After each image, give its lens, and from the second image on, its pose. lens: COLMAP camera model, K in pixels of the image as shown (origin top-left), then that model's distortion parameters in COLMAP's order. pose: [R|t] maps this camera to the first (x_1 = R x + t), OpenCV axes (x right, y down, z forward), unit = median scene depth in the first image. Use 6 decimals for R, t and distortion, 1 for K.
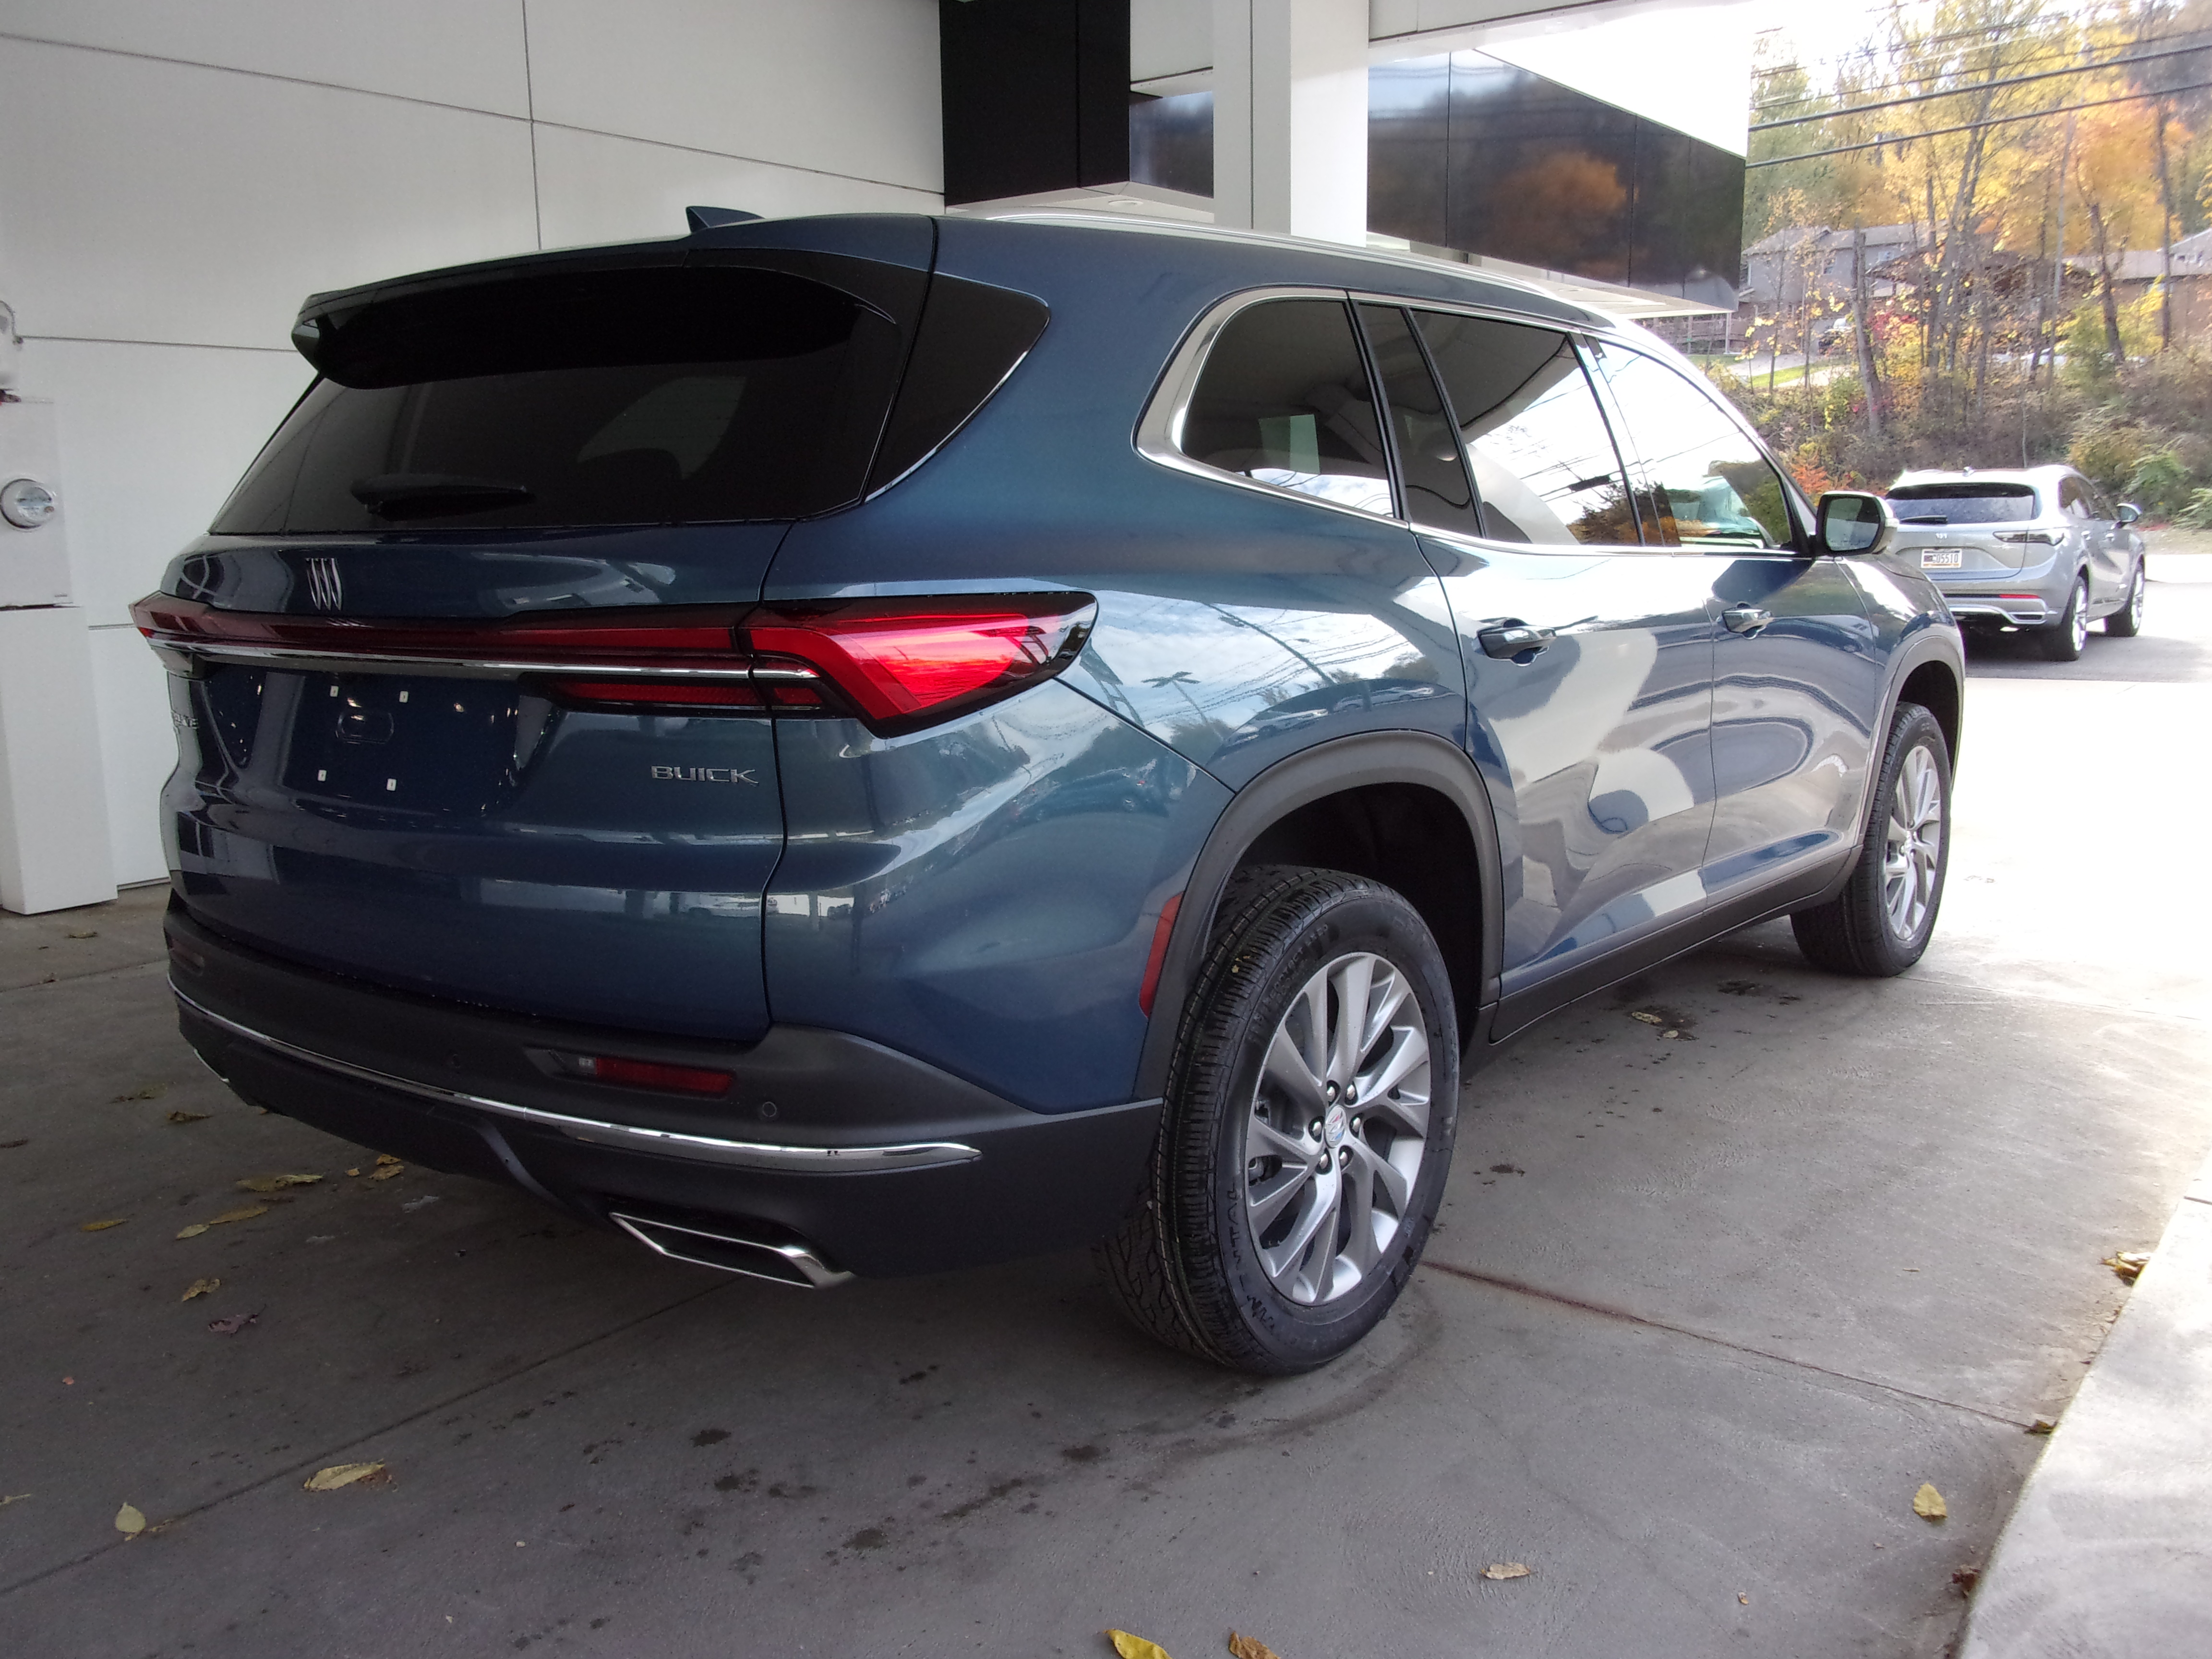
lens RADIAL K [[1834.7, 0, 1106.0], [0, 1834.7, 829.5], [0, 0, 1]] dist [0.012419, 0.008769]
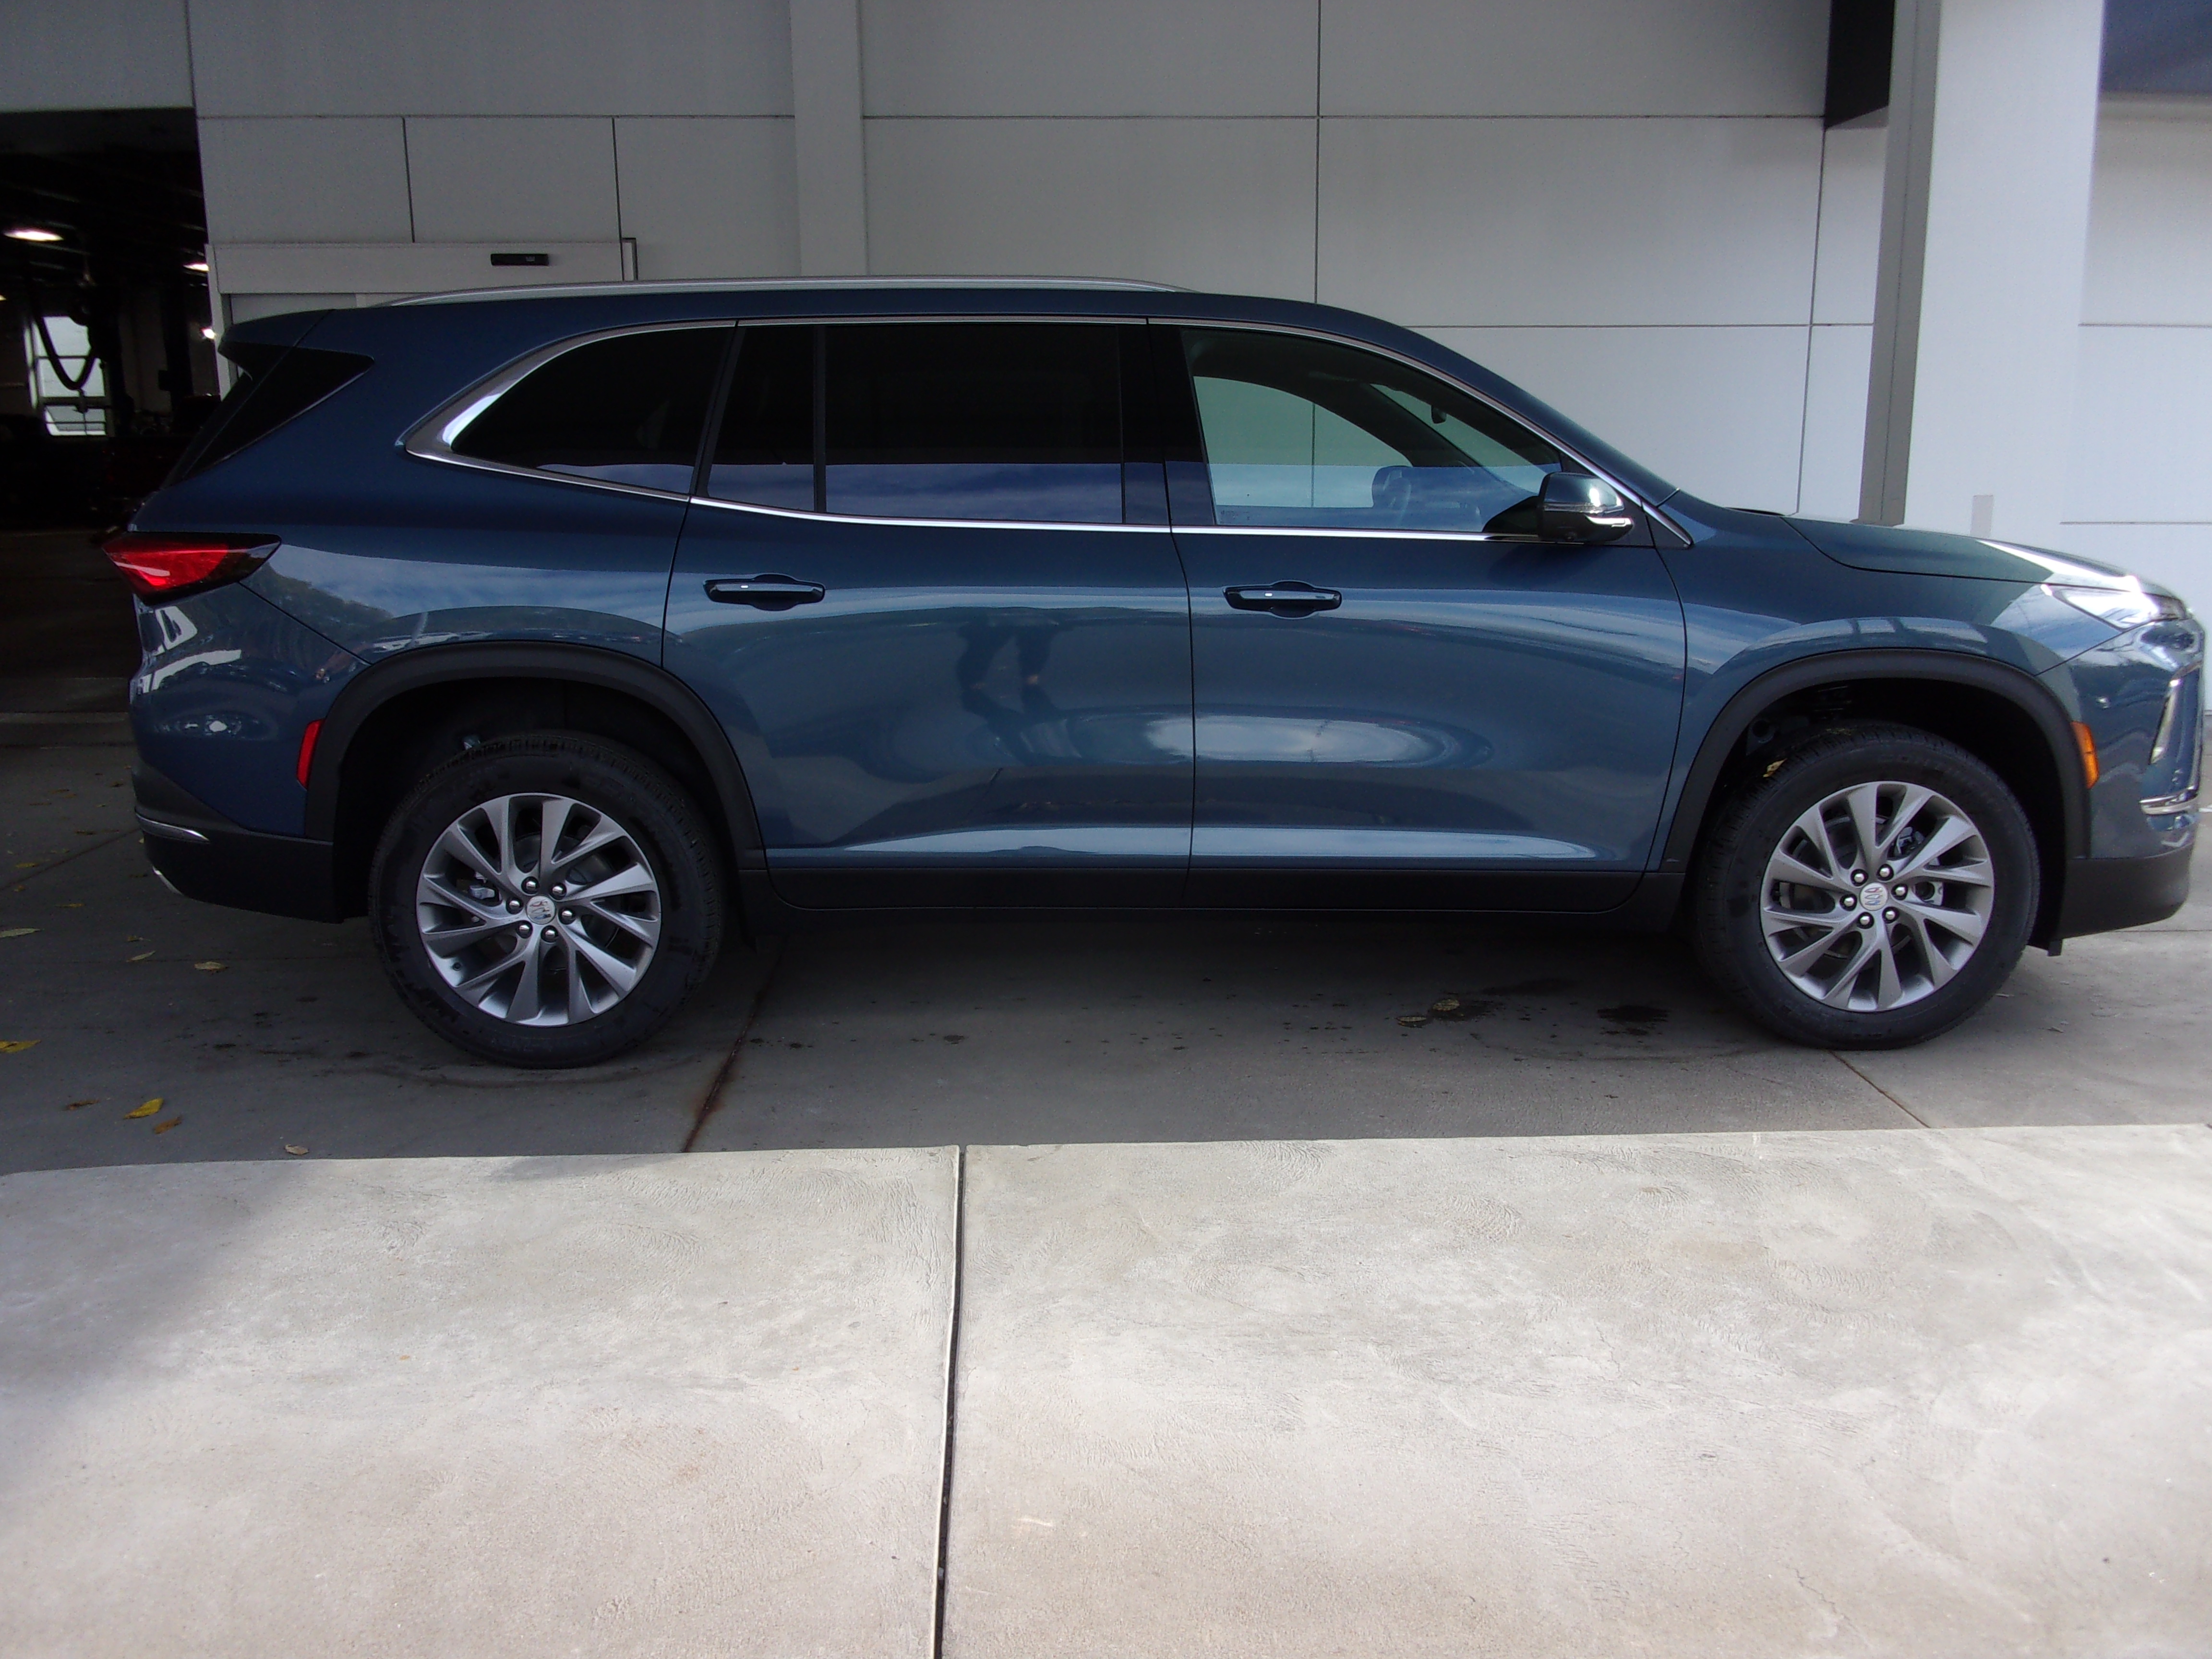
lens RADIAL K [[1834.7, 0, 1106.0], [0, 1834.7, 829.5], [0, 0, 1]] dist [0.012419, 0.008769]
pose [[0.664701, 0.168705, -0.727813, 1.518630], [-0.135240, 0.985248, 0.104865, -0.119699], [0.734767, 0.028726, 0.677711, 0.342539]]
